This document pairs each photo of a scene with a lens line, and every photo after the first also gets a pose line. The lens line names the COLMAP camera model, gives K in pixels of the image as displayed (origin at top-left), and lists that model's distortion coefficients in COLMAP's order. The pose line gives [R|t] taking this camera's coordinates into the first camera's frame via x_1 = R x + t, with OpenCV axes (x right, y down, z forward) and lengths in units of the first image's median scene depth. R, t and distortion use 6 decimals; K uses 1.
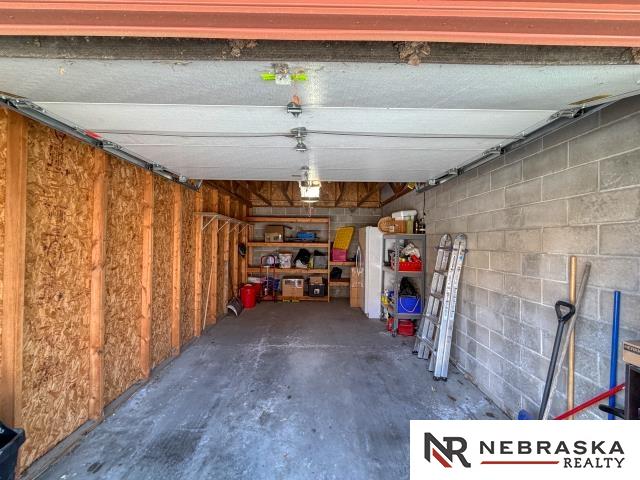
lens RADIAL K [[255.5, 0, 317.7], [0, 255.5, 241.3], [0, 0, 1]] dist [-0.000824, 0.000012]
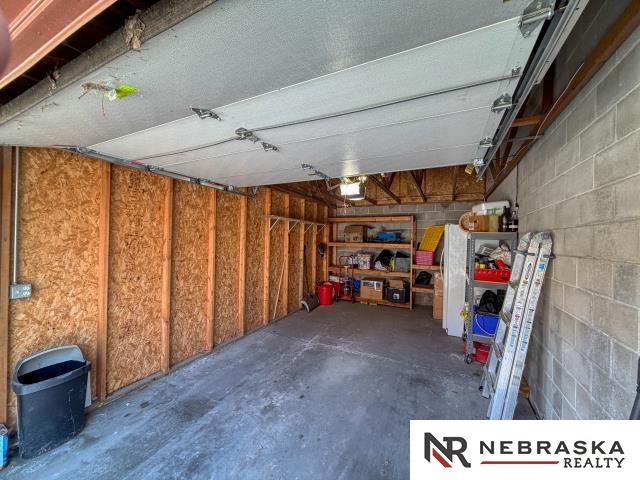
lens RADIAL K [[255.5, 0, 317.9], [0, 255.5, 241.3], [0, 0, 1]] dist [-0.000824, 0.000012]
pose [[0.890098, 0.005380, -0.455737, 0.382365], [-0.006557, 0.999978, -0.001003, 0.002053], [0.455722, 0.003881, 0.890114, 0.131912]]
